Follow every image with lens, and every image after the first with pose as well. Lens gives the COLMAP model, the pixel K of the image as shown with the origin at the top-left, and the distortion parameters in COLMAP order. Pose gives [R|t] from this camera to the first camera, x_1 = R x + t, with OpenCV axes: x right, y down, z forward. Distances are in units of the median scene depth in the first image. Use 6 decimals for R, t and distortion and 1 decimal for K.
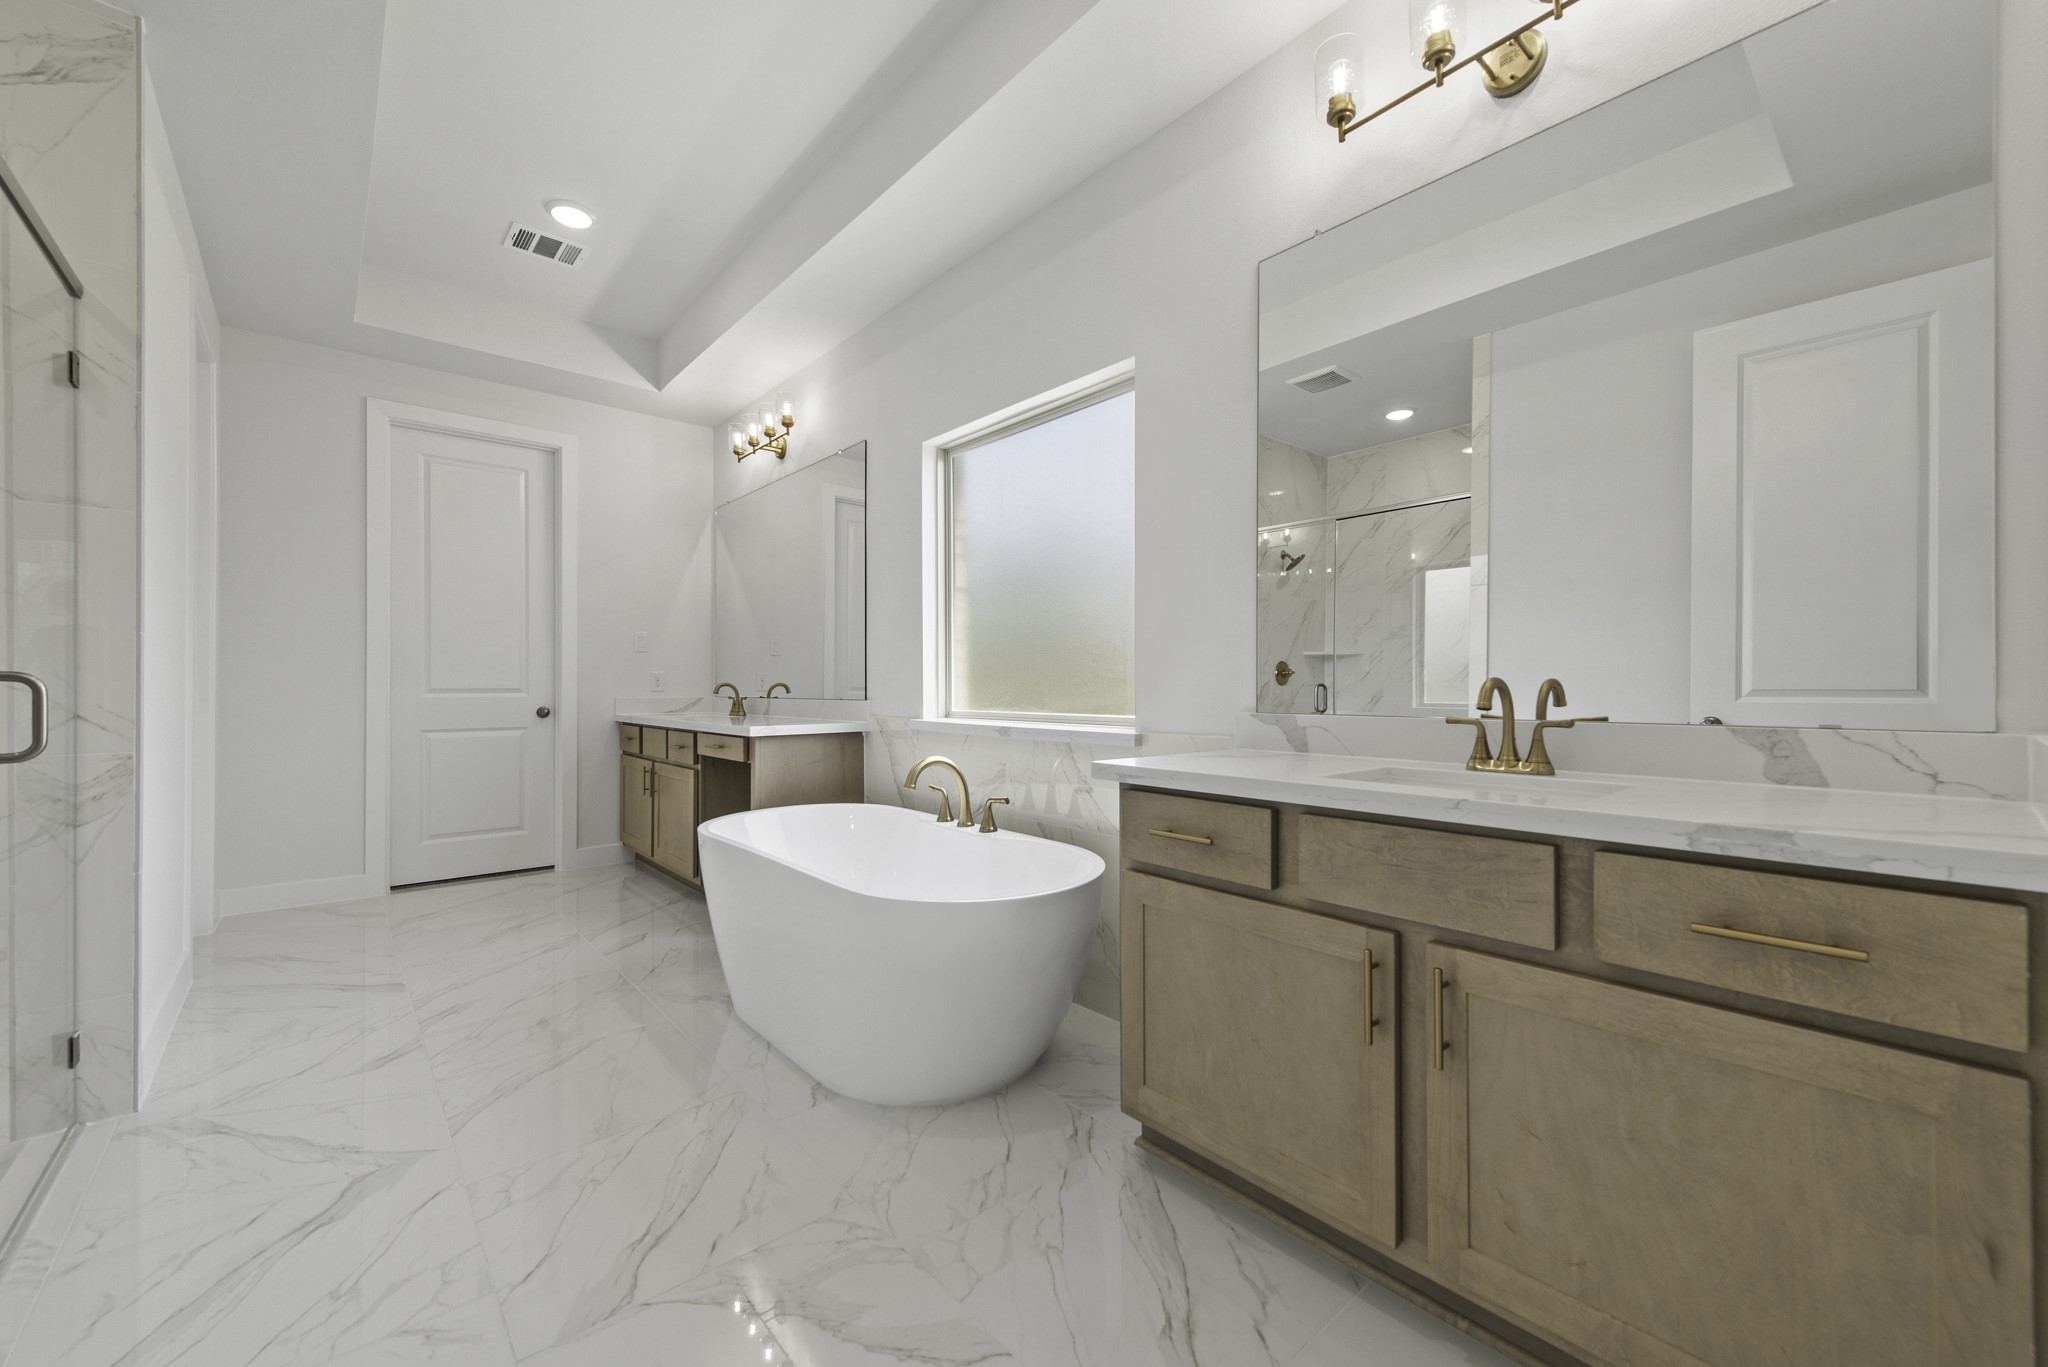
lens RADIAL K [[805.5, 0, 1035.3], [0, 805.5, 681.5], [0, 0, 1]] dist [0.002718, -0.000280]
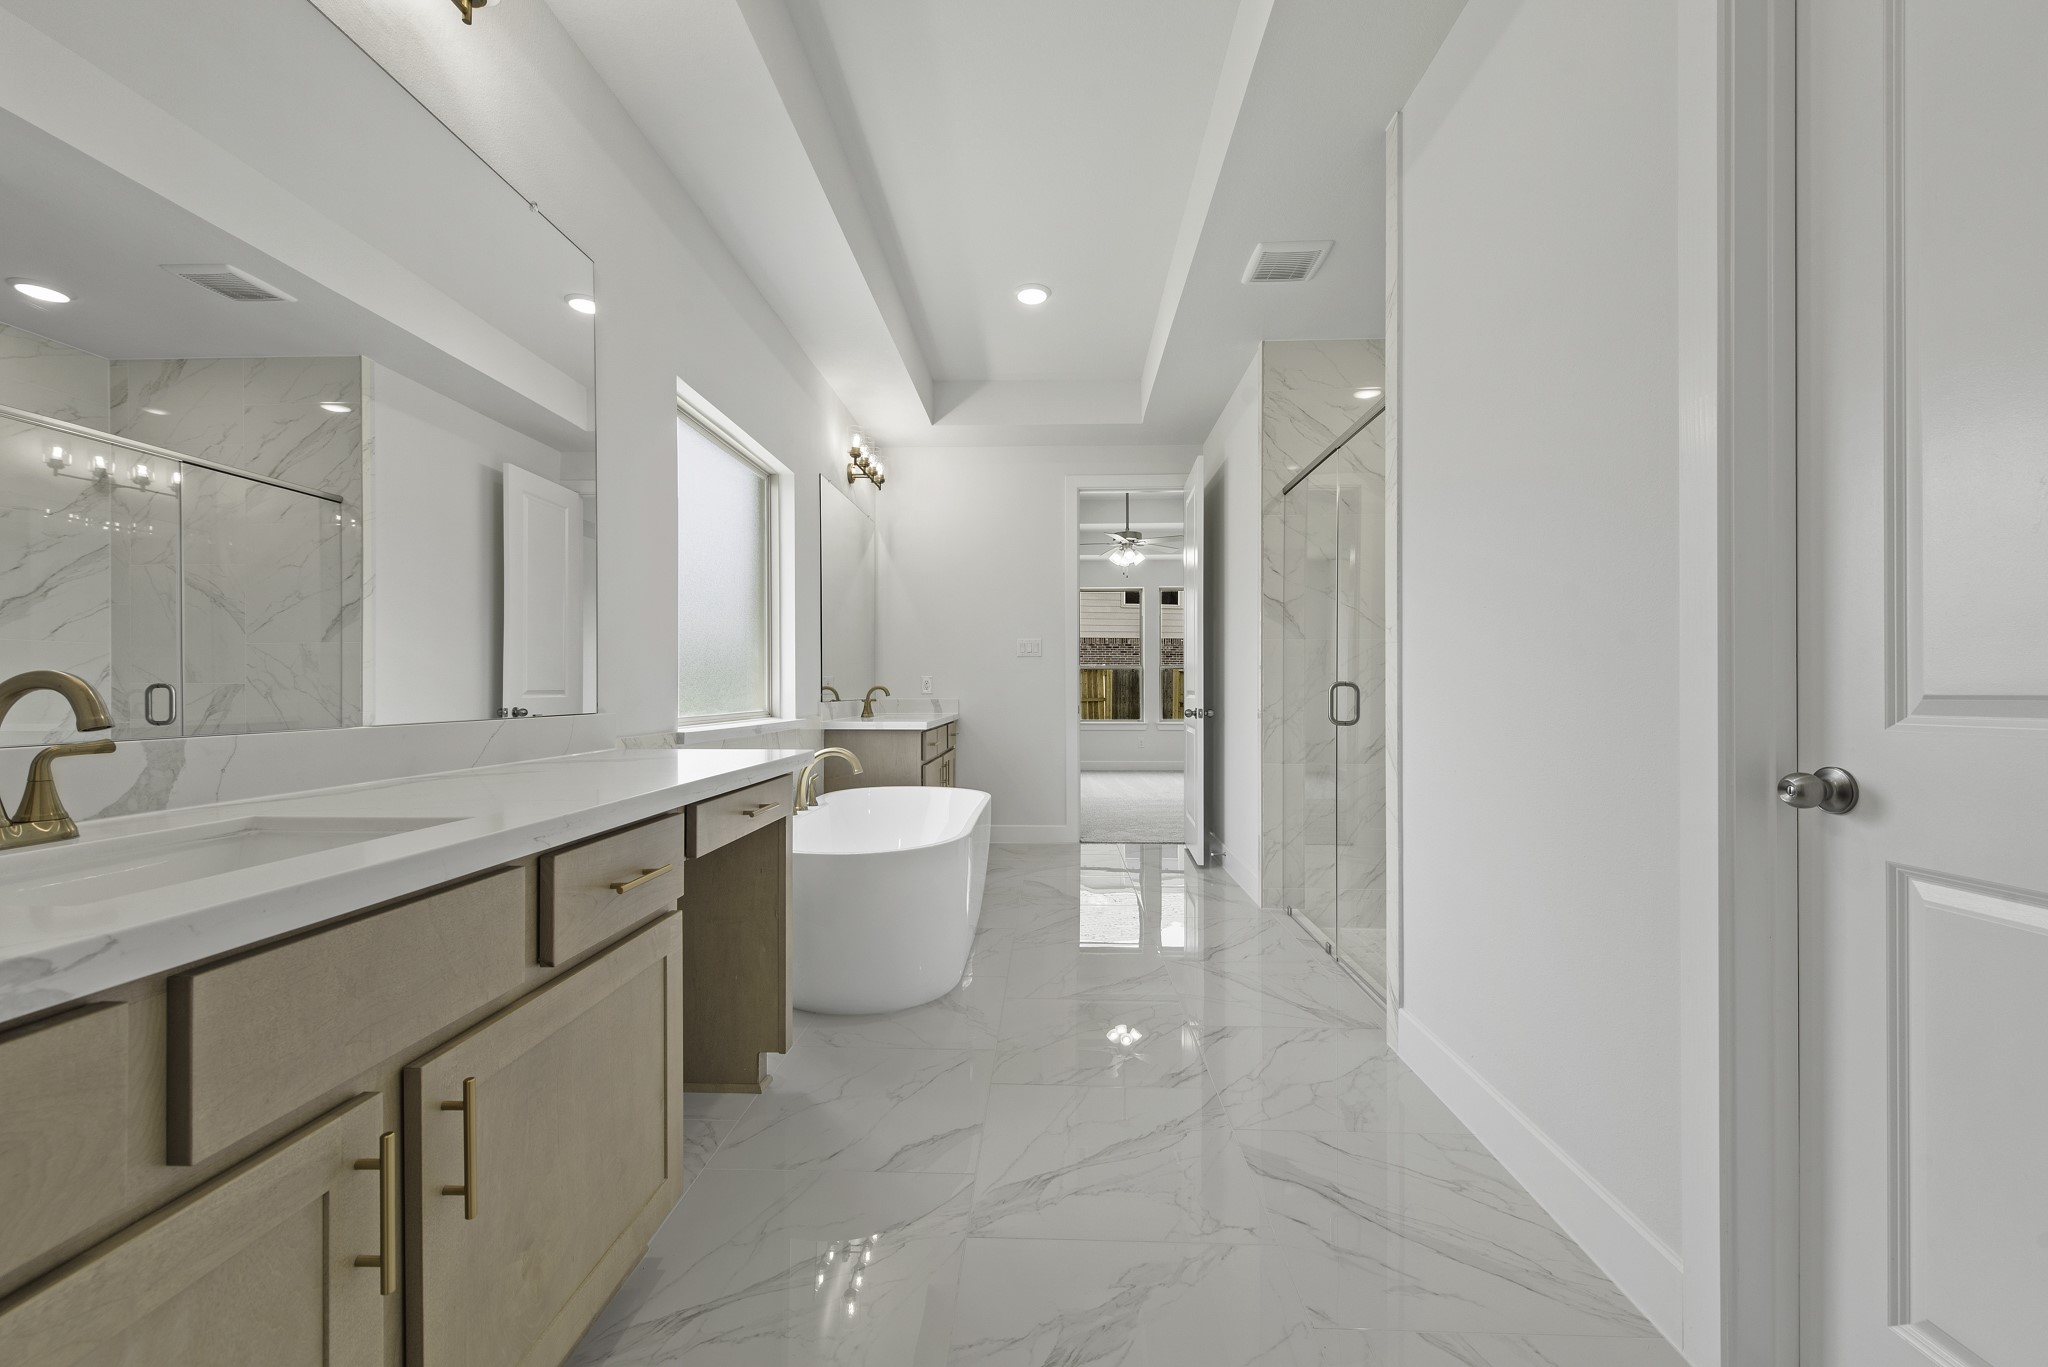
lens RADIAL K [[805.5, 0, 1035.3], [0, 805.5, 681.5], [0, 0, 1]] dist [0.002718, -0.000280]
pose [[-0.731581, 0.006607, 0.681723, -1.561995], [-0.001179, 0.999939, -0.010955, 0.011955], [-0.681754, -0.008818, -0.731529, 2.254823]]
